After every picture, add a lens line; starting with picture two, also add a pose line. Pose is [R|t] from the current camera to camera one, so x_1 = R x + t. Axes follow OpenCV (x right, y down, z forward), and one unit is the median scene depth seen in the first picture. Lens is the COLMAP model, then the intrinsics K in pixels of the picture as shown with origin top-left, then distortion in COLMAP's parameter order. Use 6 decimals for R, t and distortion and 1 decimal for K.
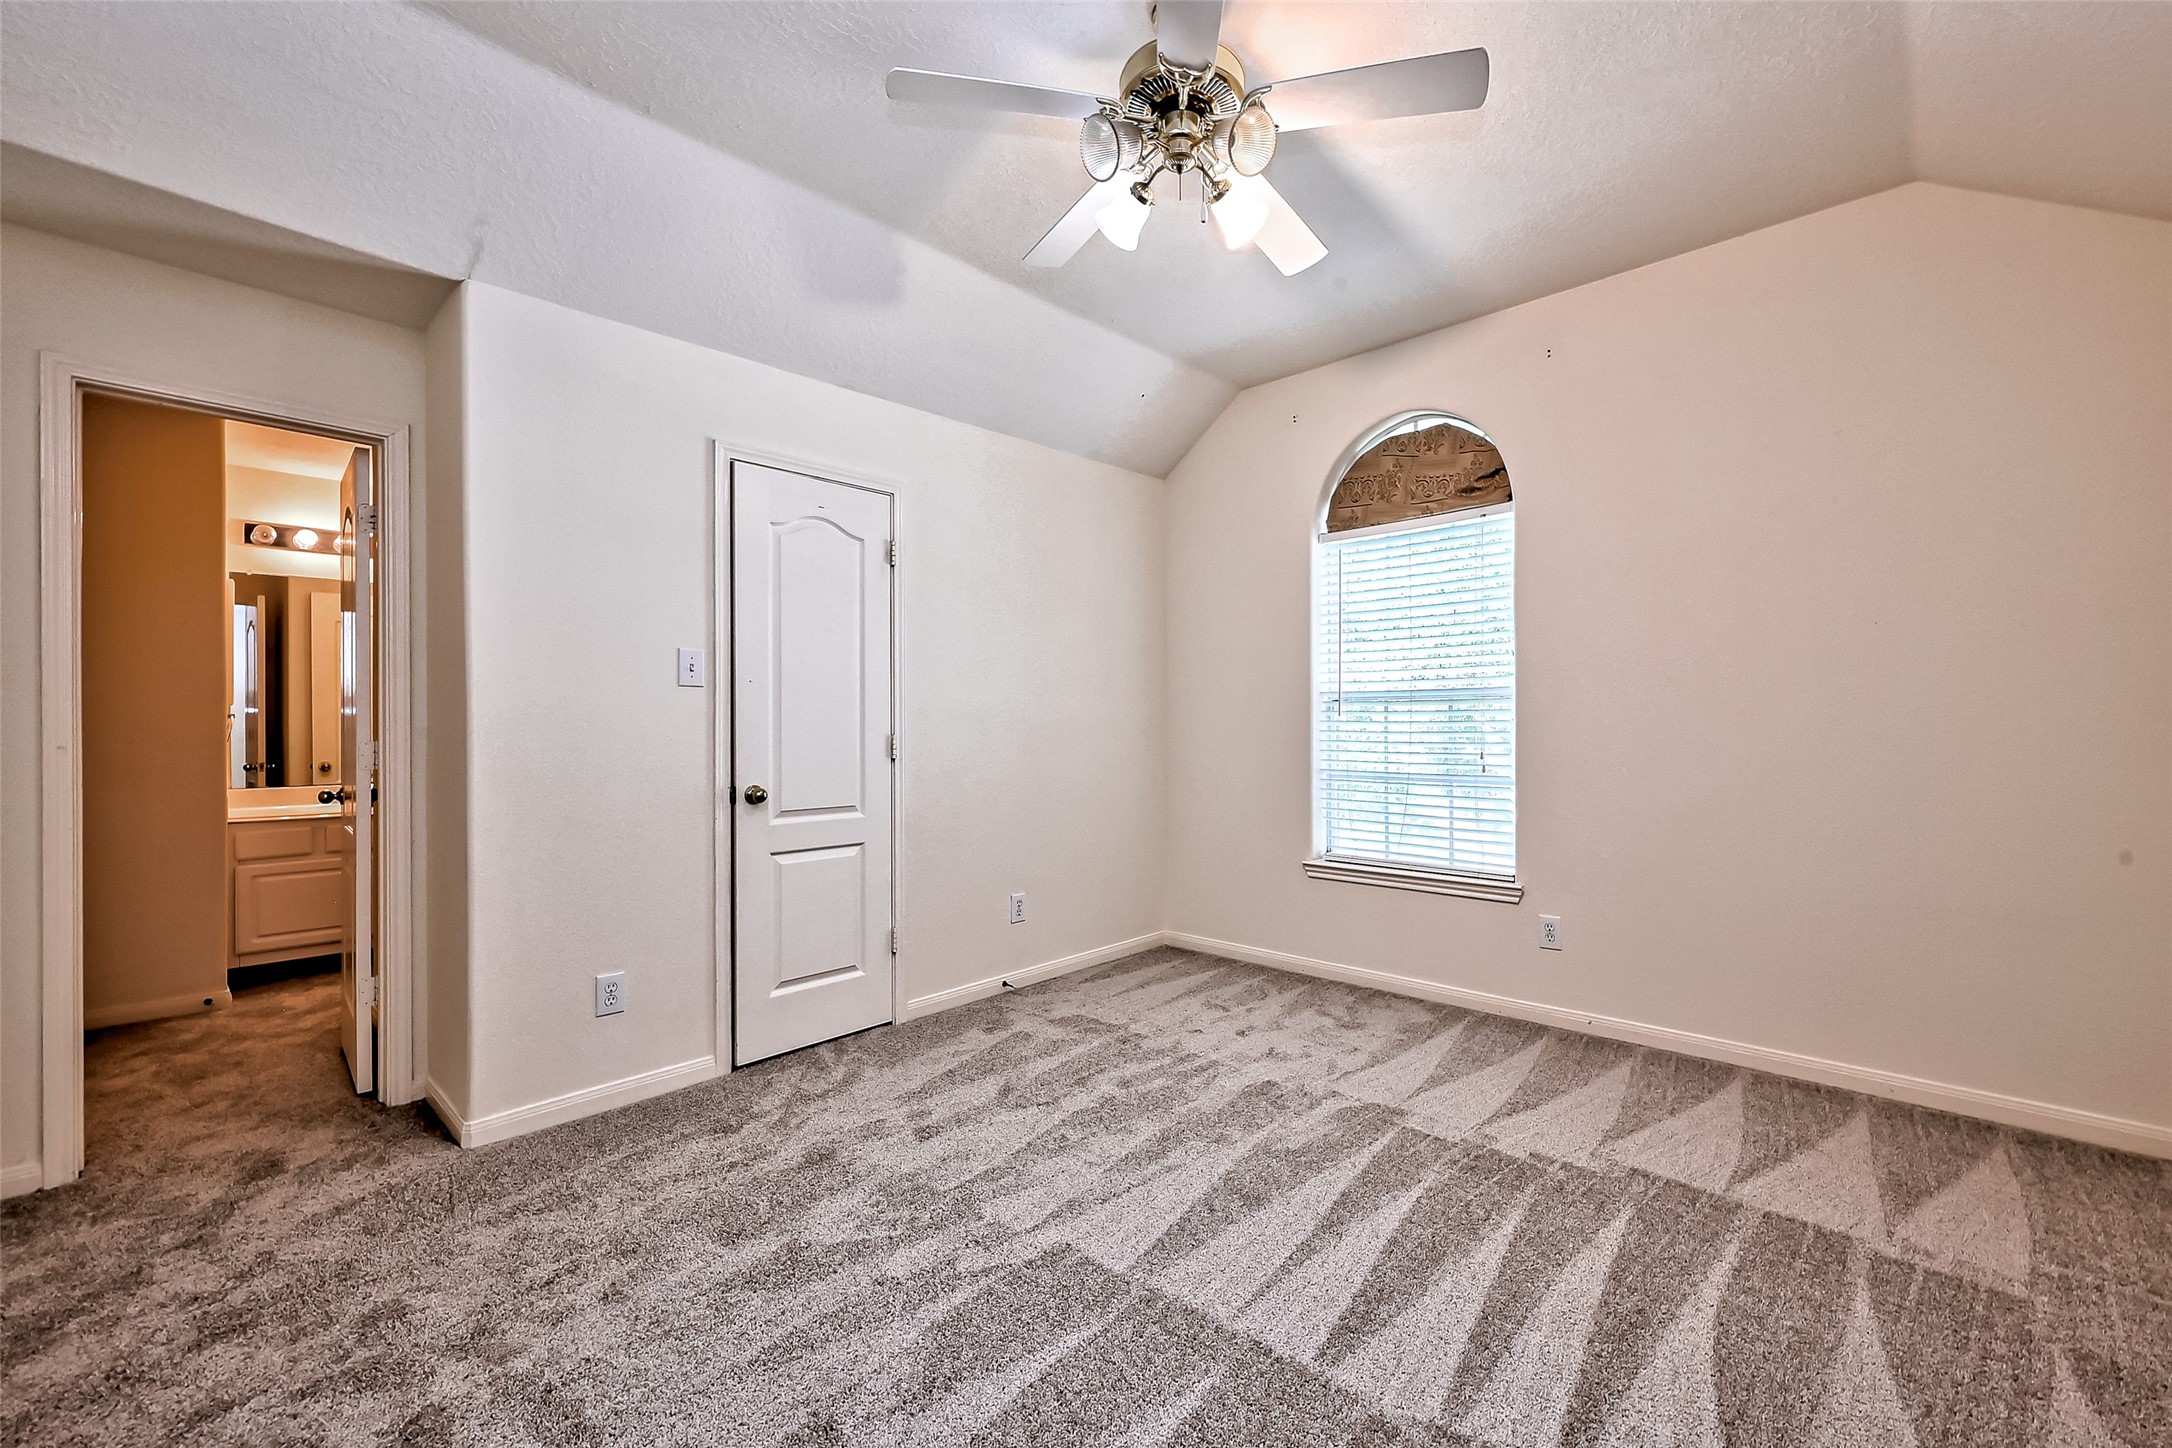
lens RADIAL K [[862.7, 0, 1081.2], [0, 862.7, 721.6], [0, 0, 1]] dist [-0.002421, -0.000132]
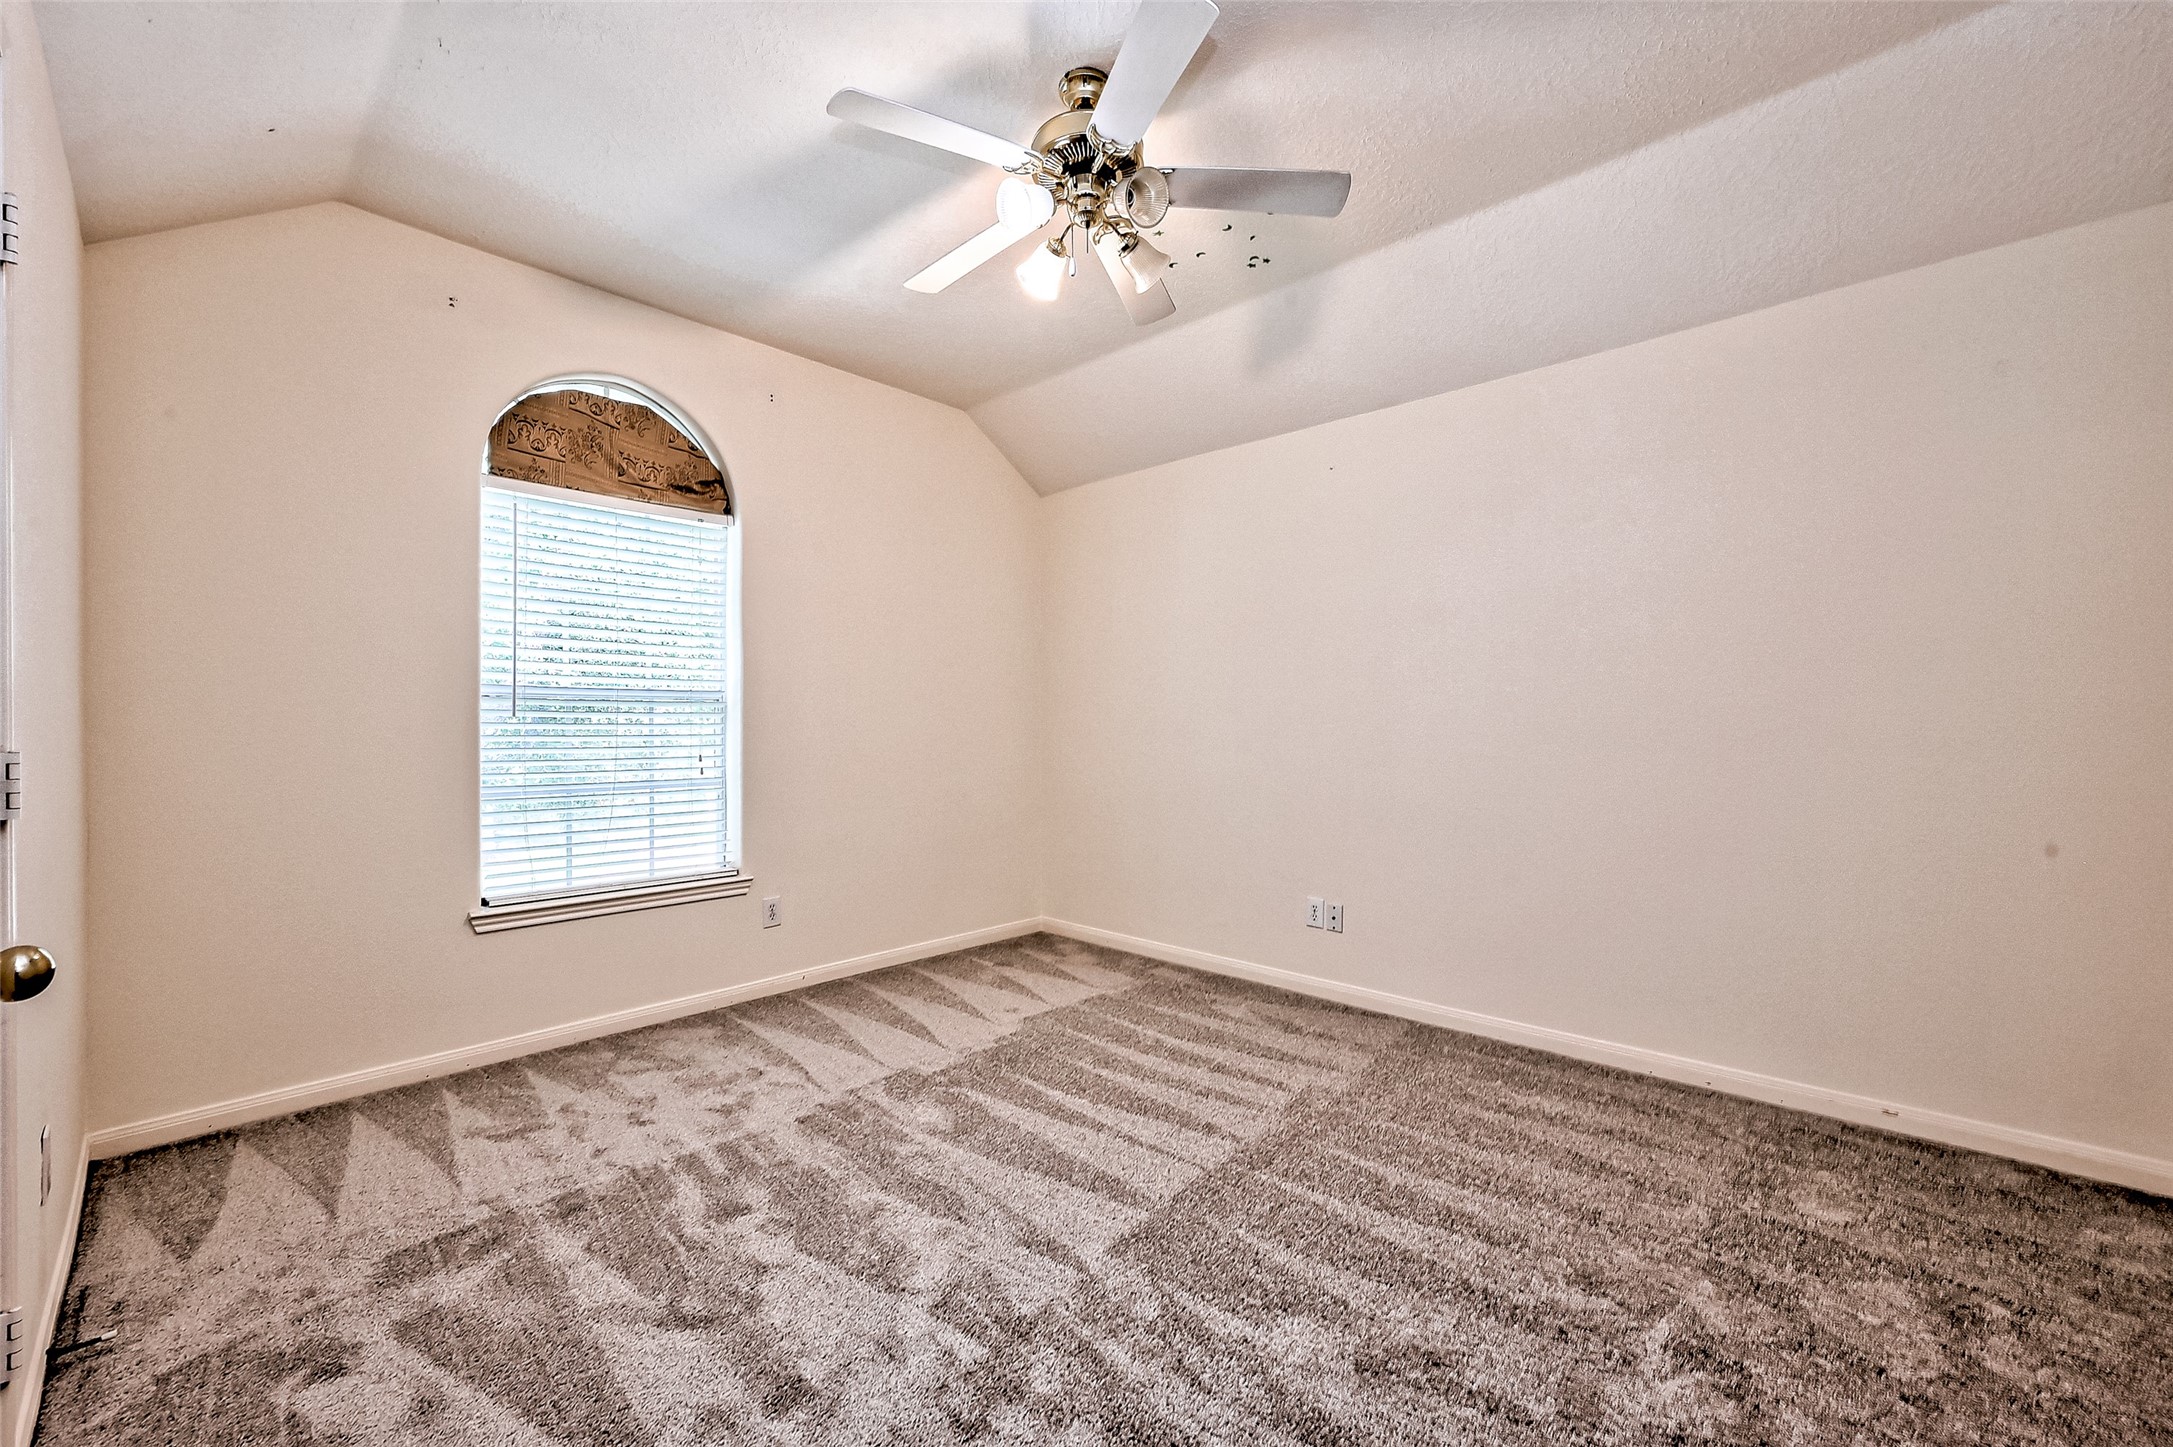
lens RADIAL K [[863.1, 0, 1081.1], [0, 863.1, 726.6], [0, 0, 1]] dist [-0.002421, -0.000132]
pose [[0.003100, 0.004524, 0.999985, -0.580811], [0.002302, 0.999987, -0.004531, 0.008979], [-0.999993, 0.002316, 0.003090, 0.591756]]
